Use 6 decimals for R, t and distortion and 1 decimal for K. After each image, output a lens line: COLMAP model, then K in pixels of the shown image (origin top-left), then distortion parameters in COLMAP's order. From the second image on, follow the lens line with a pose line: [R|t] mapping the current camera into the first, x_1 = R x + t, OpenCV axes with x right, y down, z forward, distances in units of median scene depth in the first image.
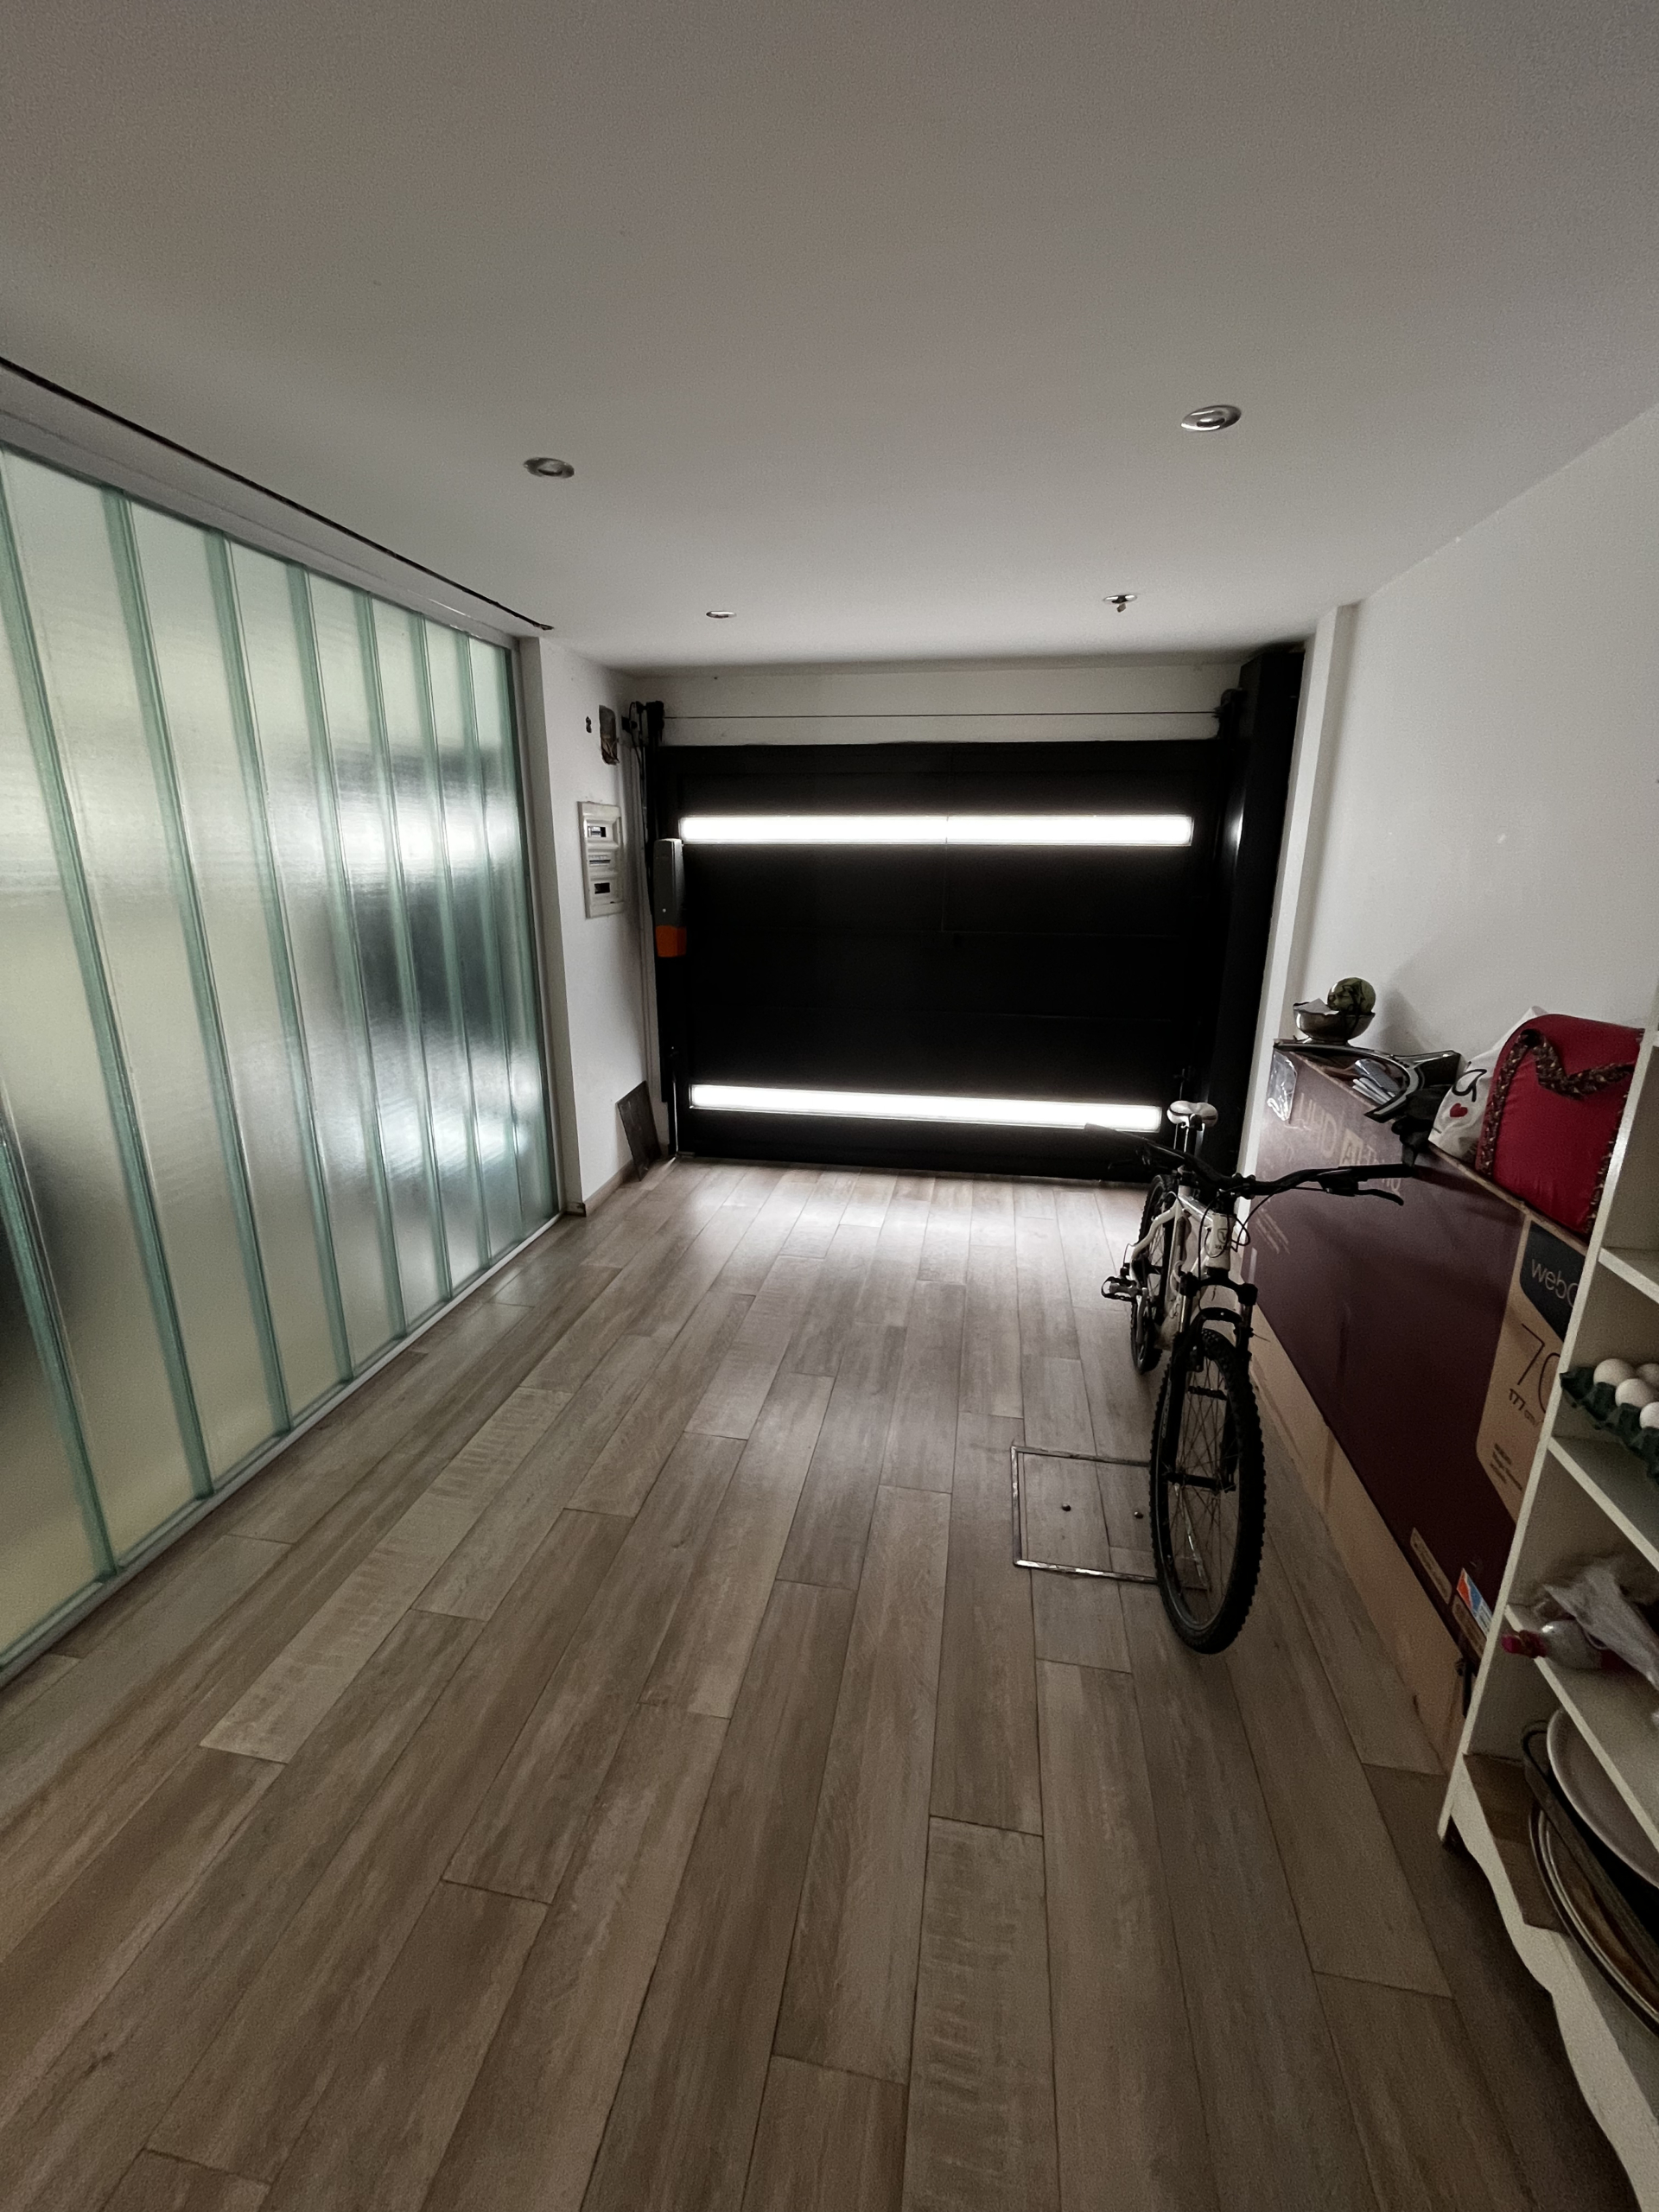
lens RADIAL K [[895.2, 0, 829.5], [0, 895.2, 1106.0], [0, 0, 1]] dist [-0.001682, 0.001130]
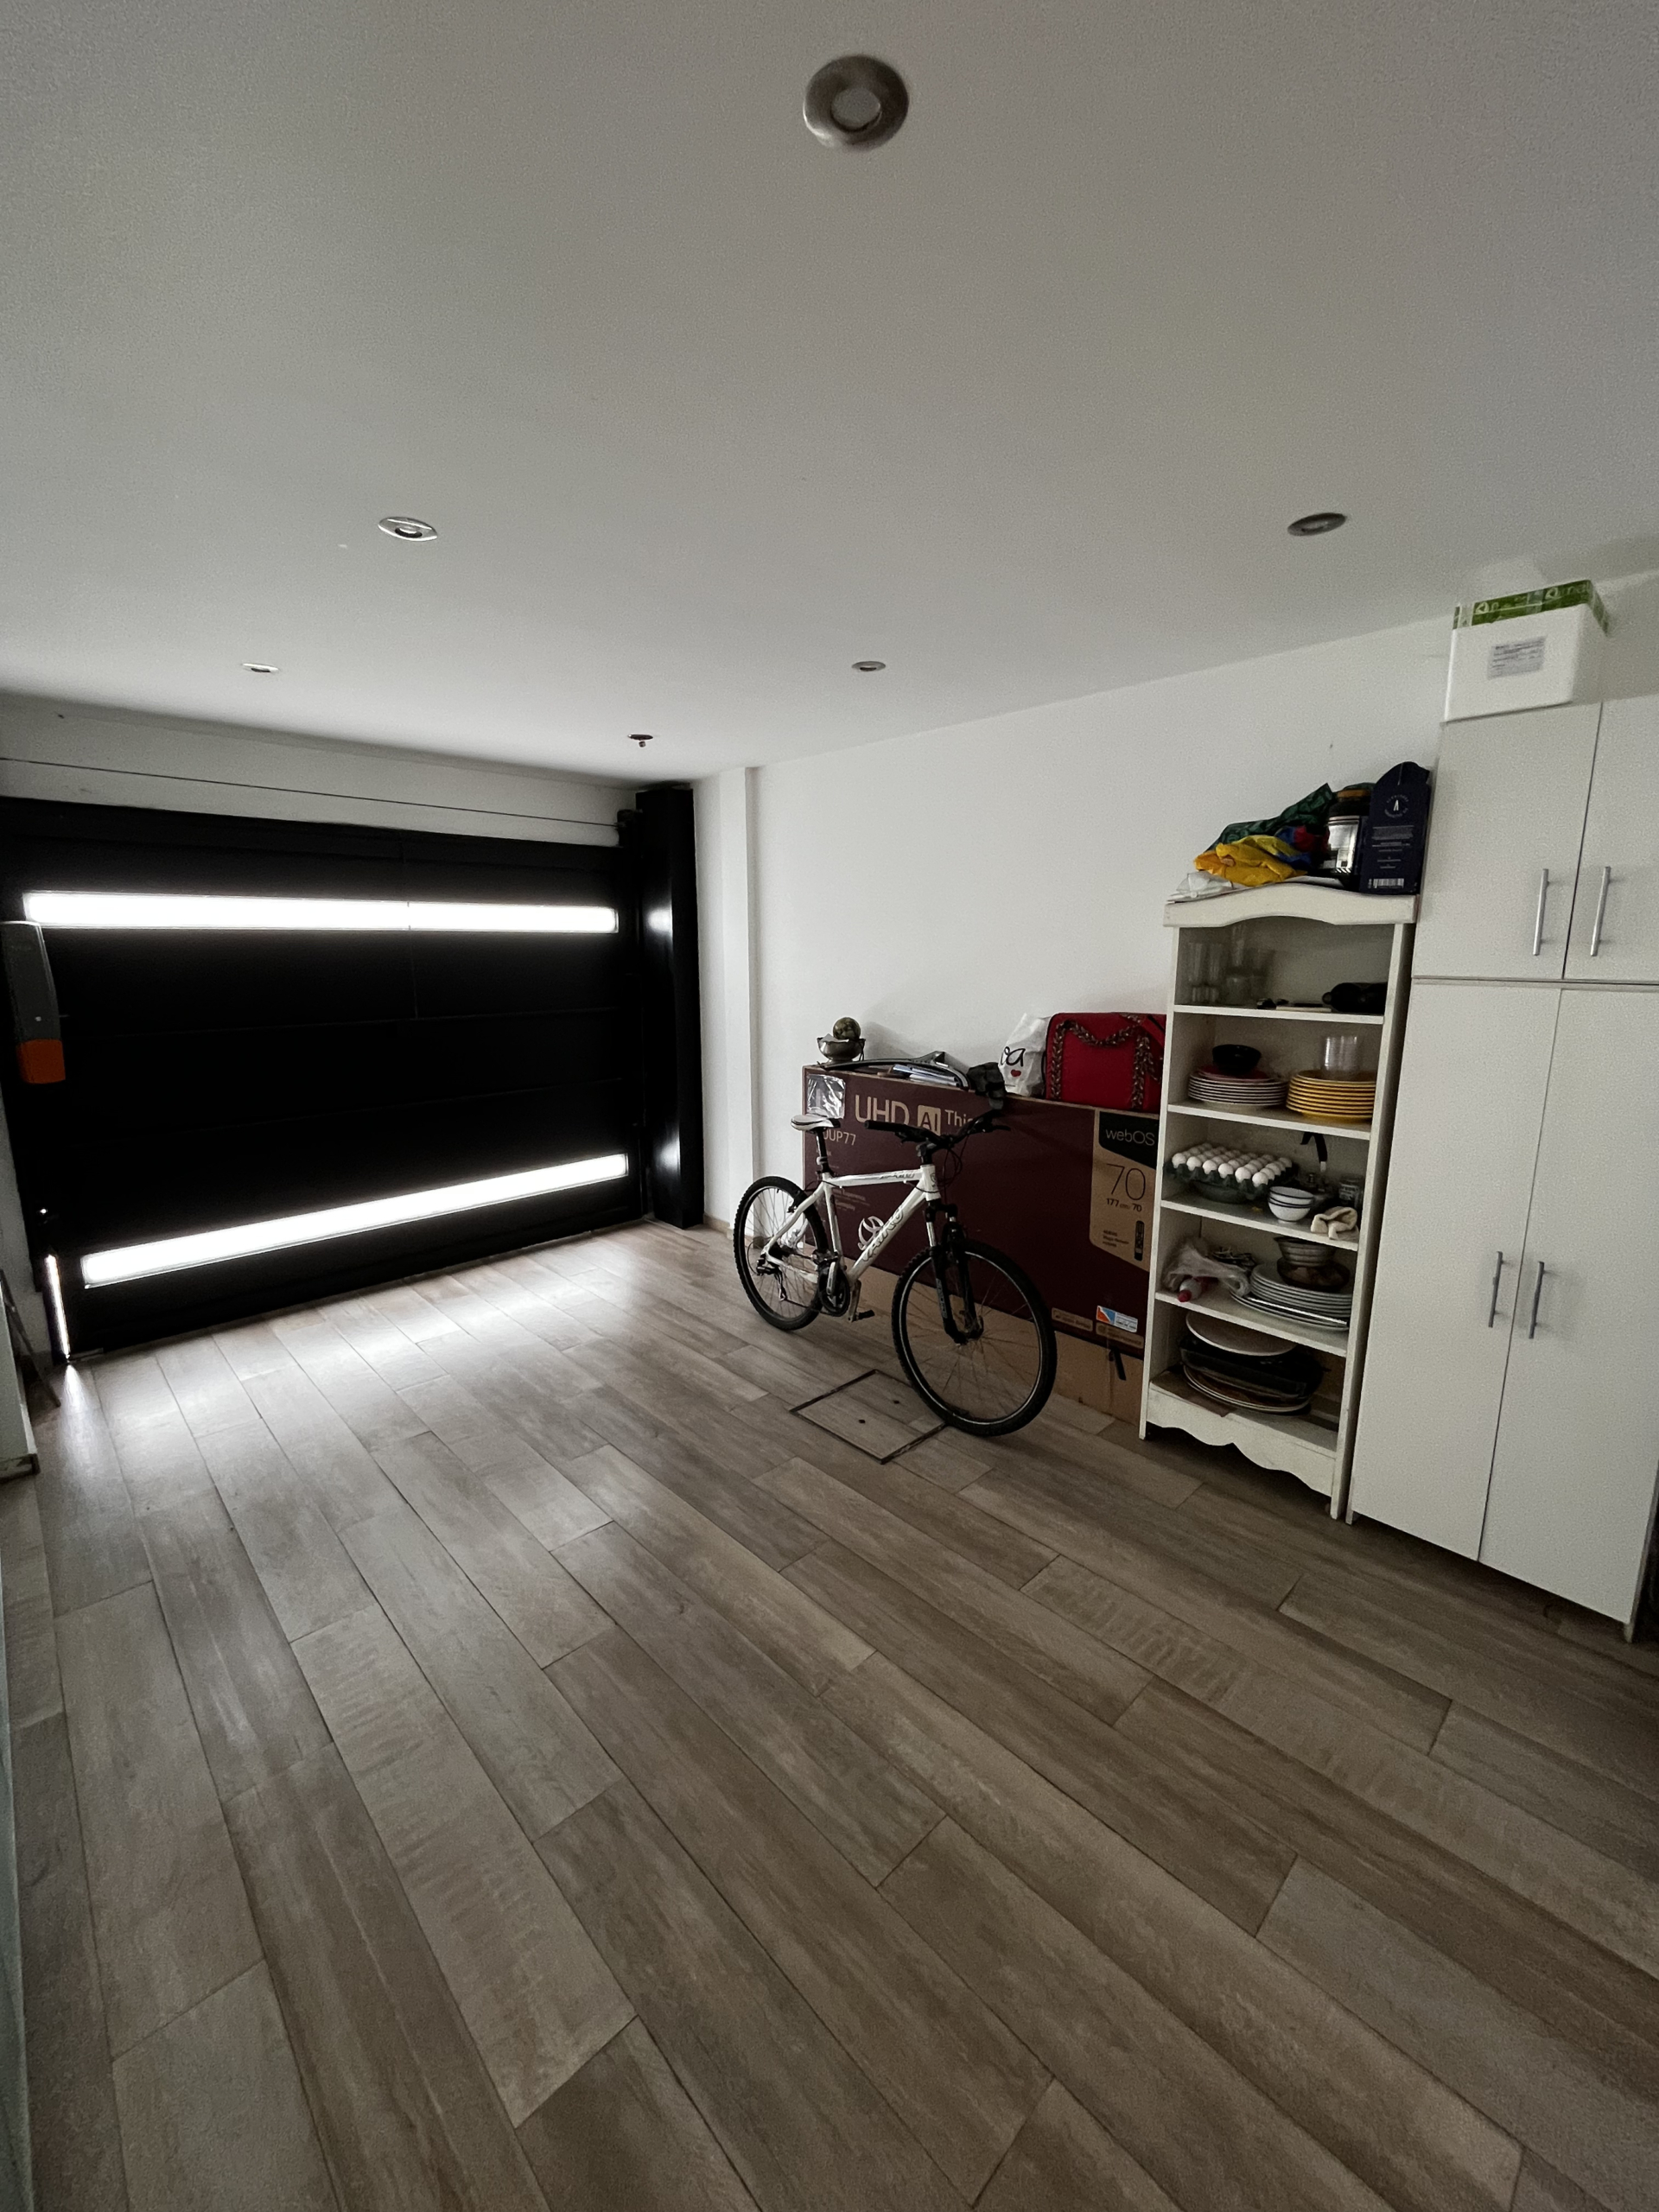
lens RADIAL K [[897.4, 0, 827.7], [0, 897.4, 1100.1], [0, 0, 1]] dist [-0.000198, 0.000141]
pose [[0.590169, -0.148053, 0.793587, -0.847637], [0.227735, 0.973646, 0.012285, -0.044047], [-0.774492, 0.173477, 0.608333, 0.176898]]
